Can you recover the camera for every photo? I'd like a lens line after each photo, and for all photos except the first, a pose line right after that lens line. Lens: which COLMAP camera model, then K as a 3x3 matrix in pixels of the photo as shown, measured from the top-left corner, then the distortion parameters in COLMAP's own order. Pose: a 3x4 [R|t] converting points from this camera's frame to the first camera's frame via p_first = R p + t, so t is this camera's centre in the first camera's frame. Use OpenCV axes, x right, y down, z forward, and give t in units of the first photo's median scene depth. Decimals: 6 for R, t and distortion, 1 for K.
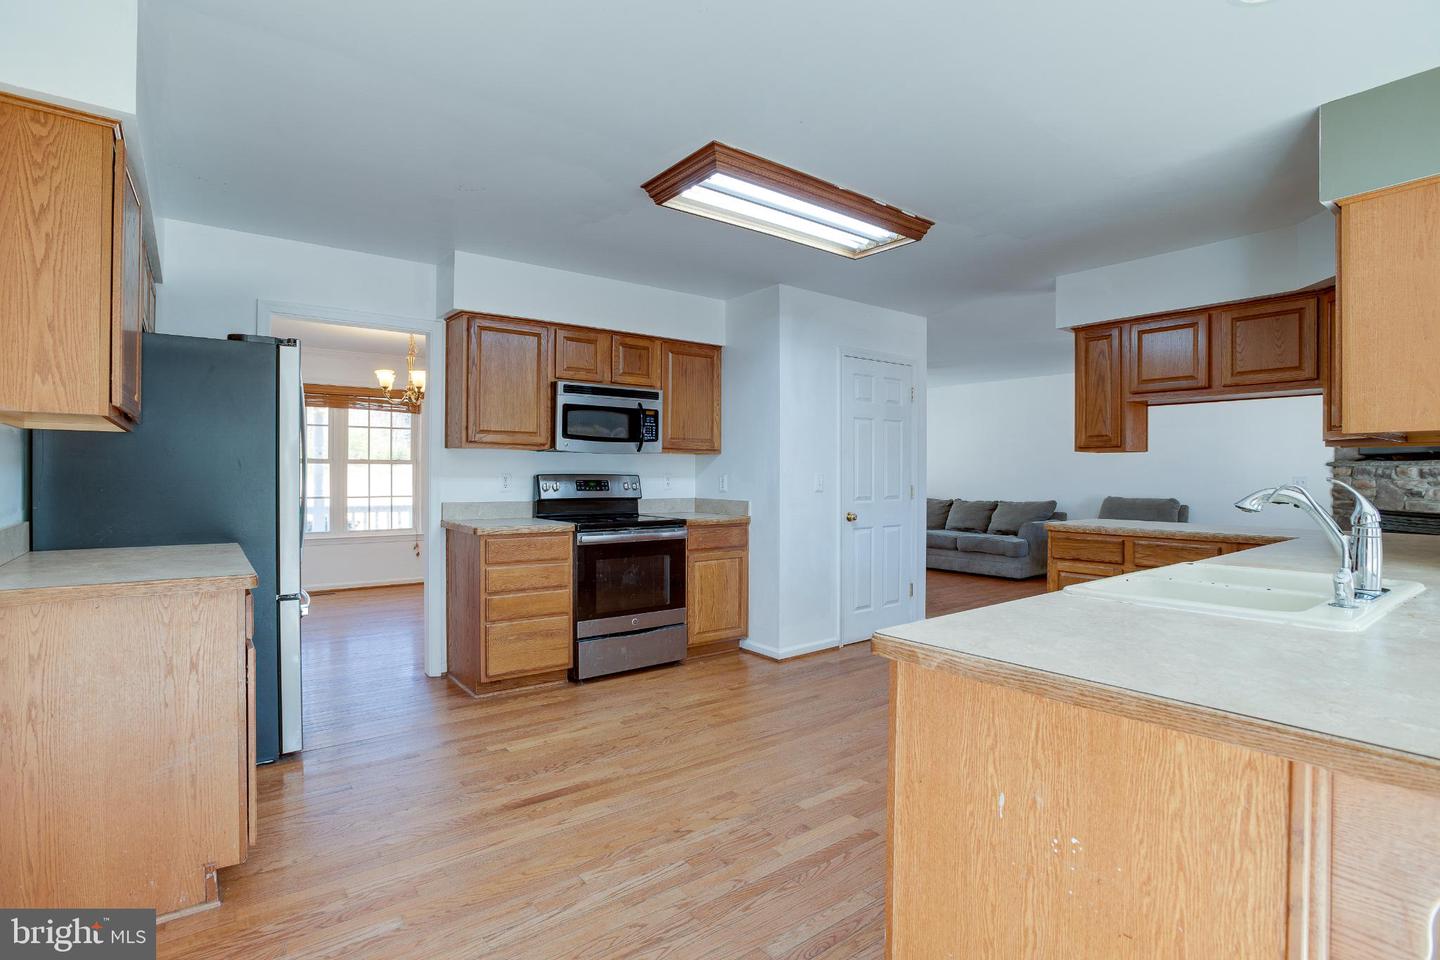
lens RADIAL K [[702.0, 0, 718.4], [0, 702.0, 475.4], [0, 0, 1]] dist [-0.061811, 0.024681]
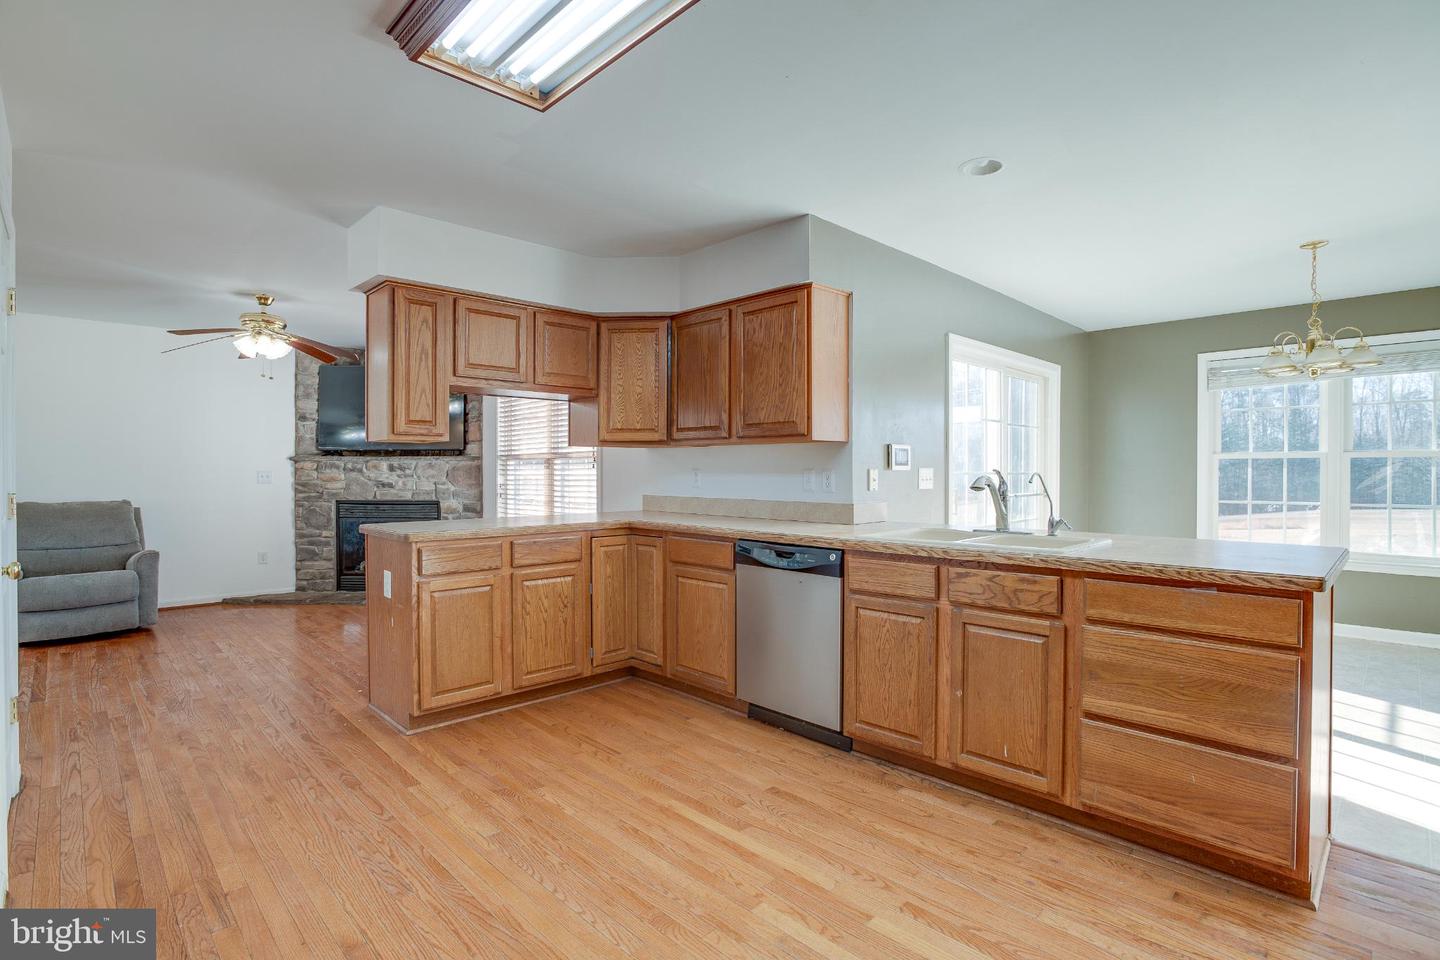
lens RADIAL K [[702.0, 0, 718.4], [0, 702.0, 475.4], [0, 0, 1]] dist [-0.061811, 0.024681]
pose [[-0.115214, -0.011057, 0.993279, -0.284646], [0.003669, 0.999926, 0.011556, -0.001226], [-0.993334, 0.004976, -0.115165, 0.678483]]
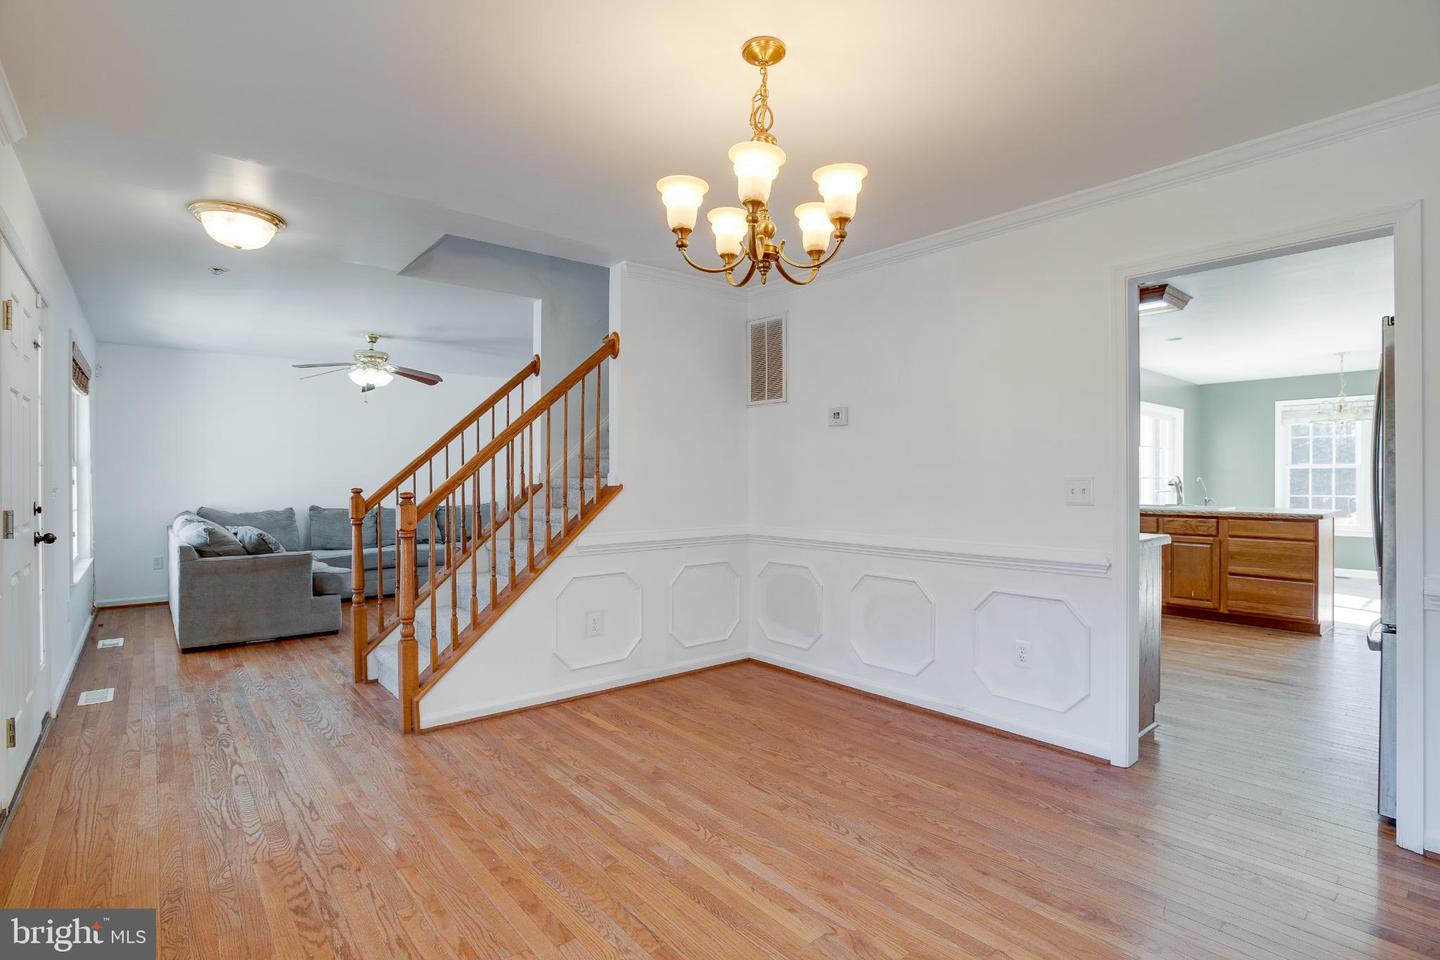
lens RADIAL K [[702.0, 0, 718.4], [0, 702.0, 475.4], [0, 0, 1]] dist [-0.061811, 0.024681]
pose [[-0.039101, -0.004844, 0.999224, -1.012362], [0.004941, 0.999975, 0.005041, -0.011089], [-0.999223, 0.005134, -0.039076, 1.321797]]
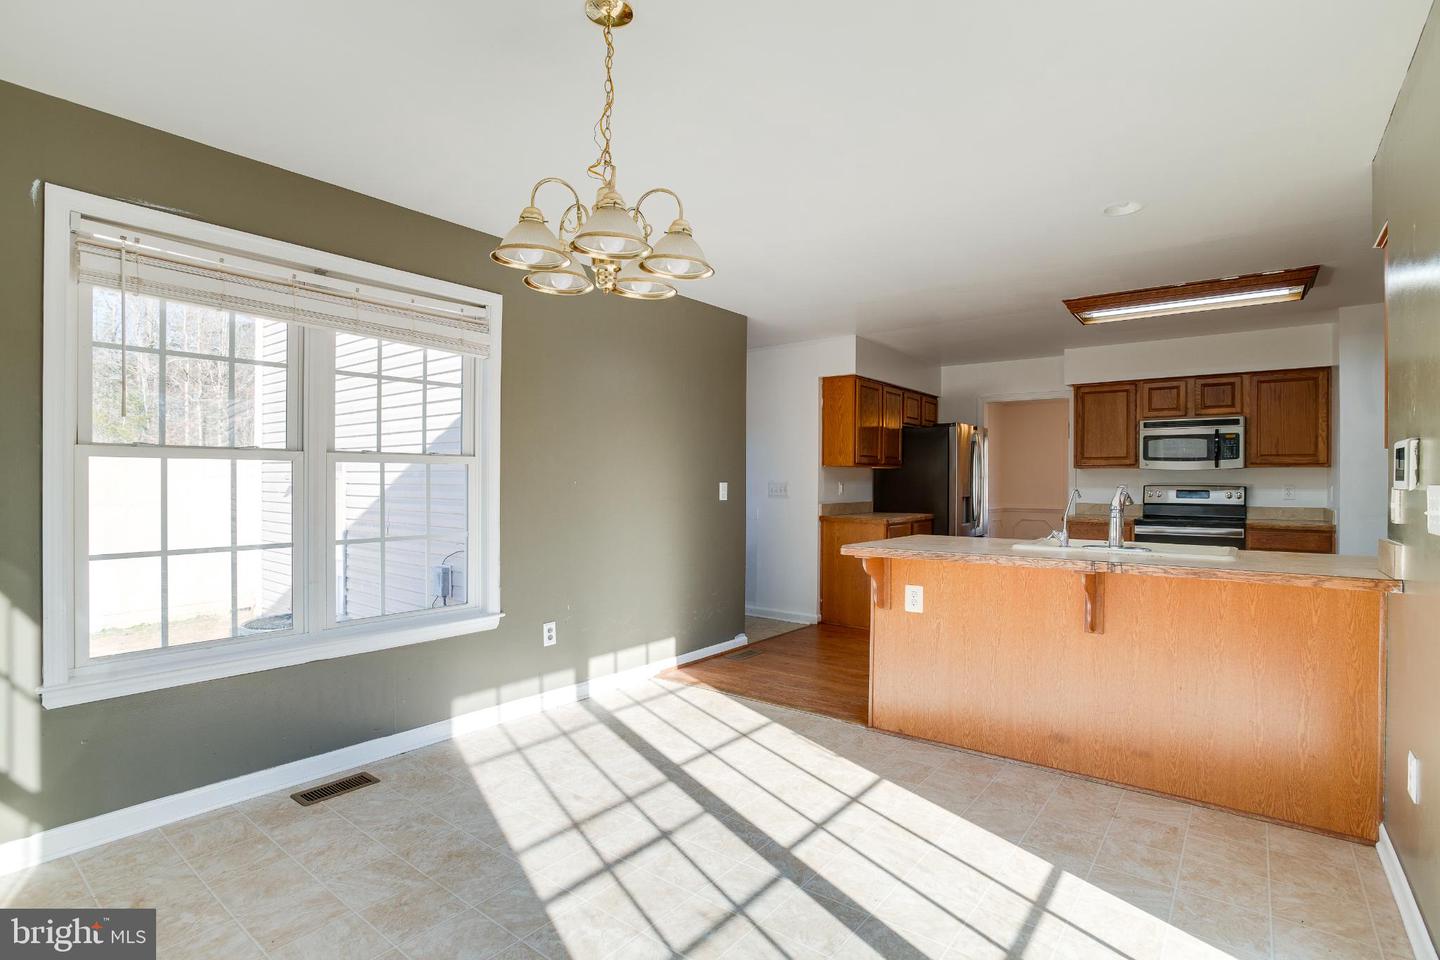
lens RADIAL K [[702.0, 0, 718.4], [0, 702.0, 475.4], [0, 0, 1]] dist [-0.061811, 0.024681]
pose [[0.252033, -0.013110, -0.967630, 0.852412], [-0.006495, 0.999863, -0.015238, 0.004558], [0.967697, 0.010125, 0.251913, -0.180272]]
